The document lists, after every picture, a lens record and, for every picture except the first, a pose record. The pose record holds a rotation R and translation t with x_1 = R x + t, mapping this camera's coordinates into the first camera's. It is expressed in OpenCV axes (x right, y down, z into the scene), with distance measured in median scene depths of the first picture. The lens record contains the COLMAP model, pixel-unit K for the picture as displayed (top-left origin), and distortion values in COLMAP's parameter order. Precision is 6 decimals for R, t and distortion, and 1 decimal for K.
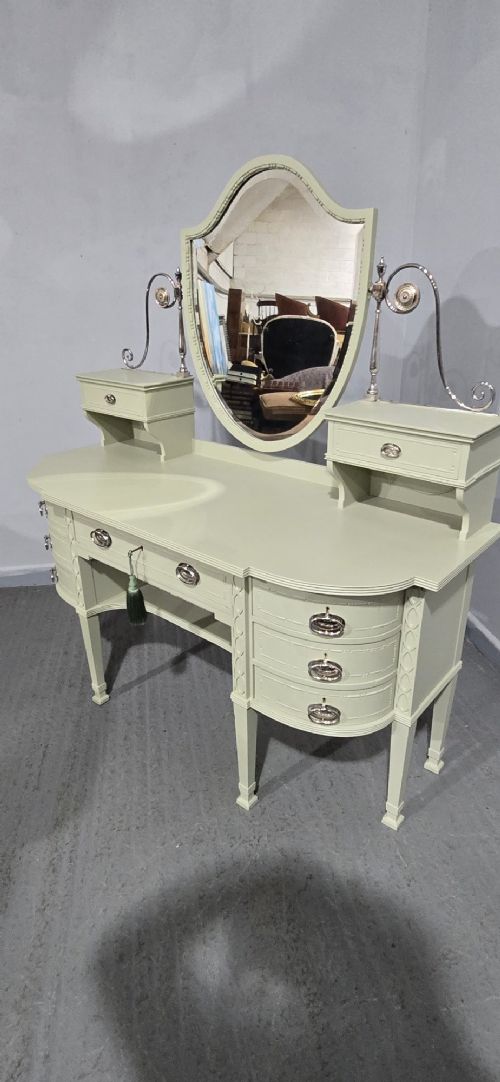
lens RADIAL K [[587.6, 0, 240.0], [0, 587.6, 542.5], [0, 0, 1]] dist [-0.009249, 0.002962]
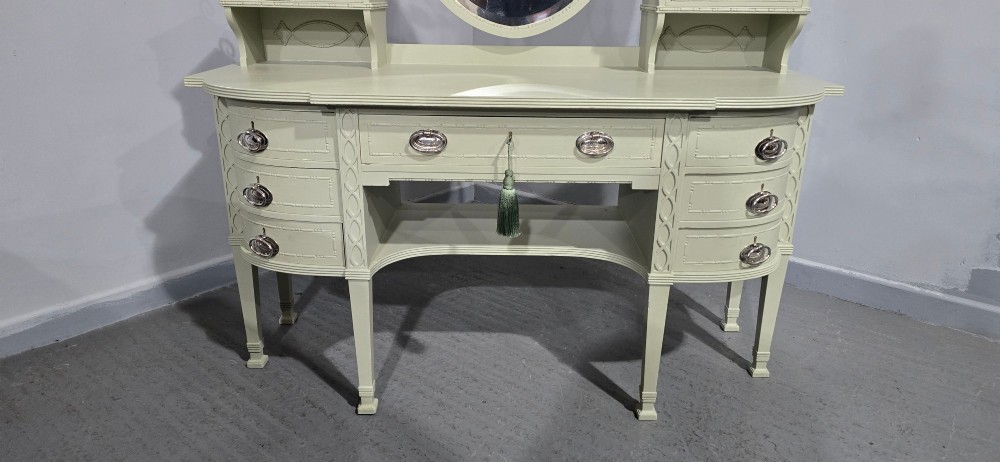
lens RADIAL K [[670.1, 0, 498.8], [0, 670.1, 233.3], [0, 0, 1]] dist [0.053603, -0.022318]
pose [[0.761559, -0.198923, 0.616812, -0.750734], [0.243675, 0.969784, 0.011899, 0.122180], [-0.600542, 0.141240, 0.787020, 0.319484]]
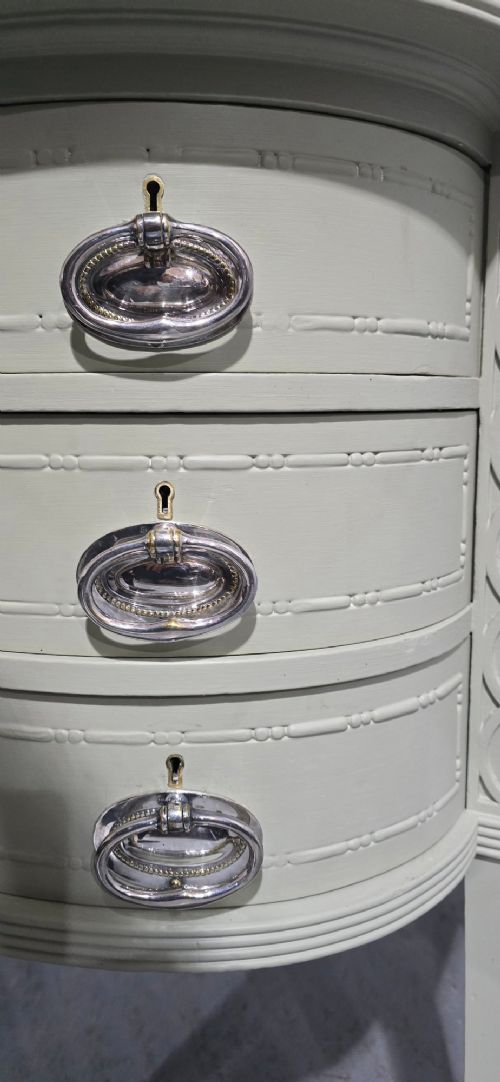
lens RADIAL K [[799.9, 0, 244.2], [0, 799.9, 545.3], [0, 0, 1]] dist [0.061991, -0.063757]
pose [[0.965000, -0.035764, 0.259799, 0.084732], [0.096972, 0.969105, -0.226788, 0.223258], [-0.243661, 0.244043, 0.938654, 0.622721]]
